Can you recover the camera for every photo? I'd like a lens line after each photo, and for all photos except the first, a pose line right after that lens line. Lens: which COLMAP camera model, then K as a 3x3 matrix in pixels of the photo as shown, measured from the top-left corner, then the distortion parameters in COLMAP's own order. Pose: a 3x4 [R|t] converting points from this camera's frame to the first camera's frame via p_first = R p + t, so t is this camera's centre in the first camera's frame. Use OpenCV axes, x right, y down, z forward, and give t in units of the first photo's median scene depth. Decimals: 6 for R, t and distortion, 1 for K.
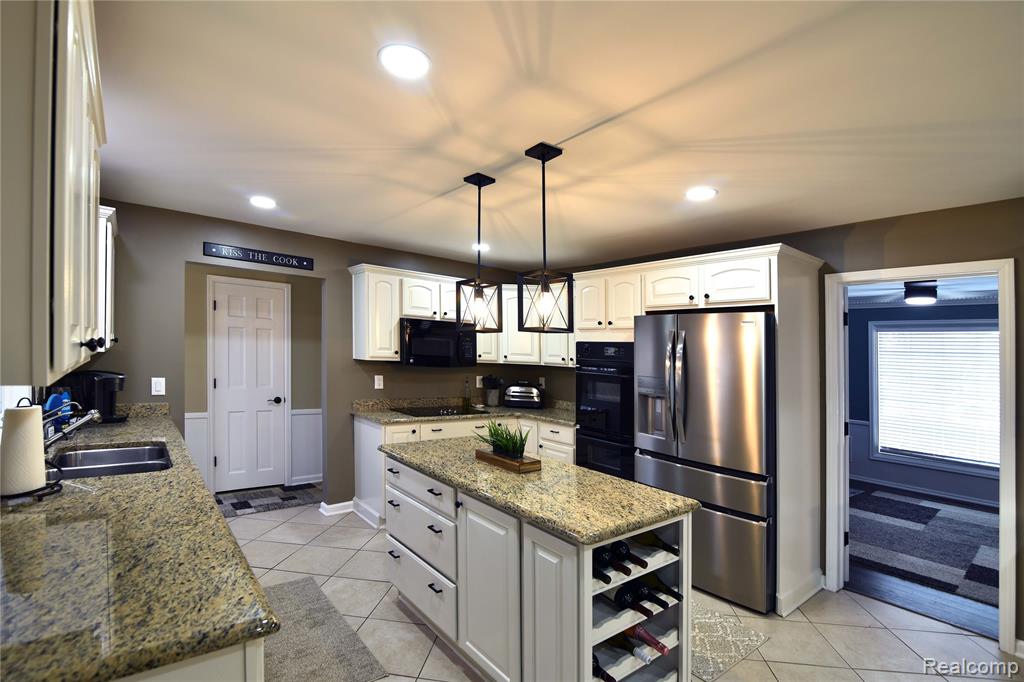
lens RADIAL K [[484.0, 0, 504.4], [0, 484.0, 343.1], [0, 0, 1]] dist [-0.018914, -0.000571]
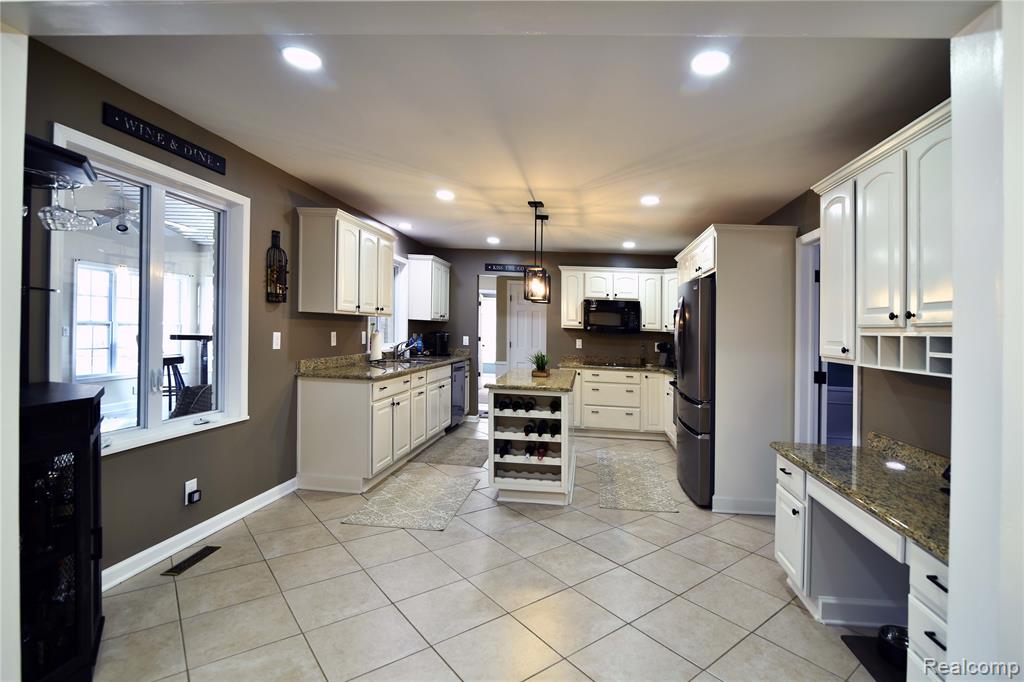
lens RADIAL K [[484.0, 0, 510.7], [0, 484.0, 324.8], [0, 0, 1]] dist [-0.018914, -0.000571]
pose [[0.681390, -0.014198, -0.731783, 0.844705], [-0.004378, 0.999715, -0.023472, 0.071561], [0.731908, 0.019197, 0.681133, -0.209241]]
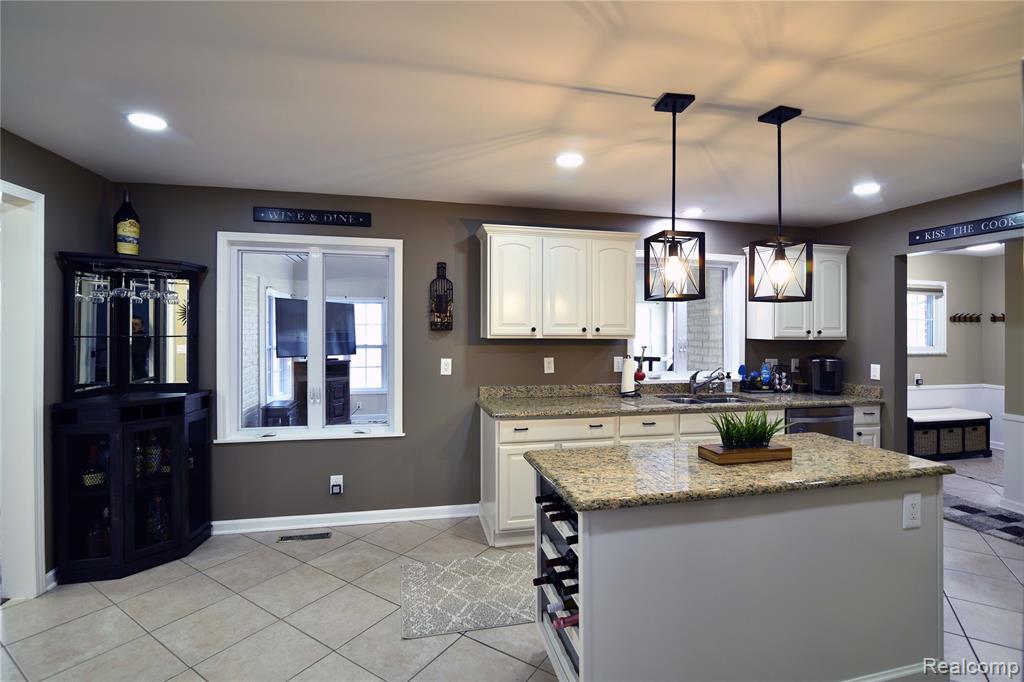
lens RADIAL K [[434.6, 0, 513.3], [0, 434.6, 343.0], [0, 0, 1]] dist [-0.012023, -0.000196]
pose [[-0.423911, -0.021635, -0.905445, 0.578138], [-0.008535, 0.999766, -0.019892, 0.049824], [0.905664, -0.000705, -0.423996, 0.652848]]
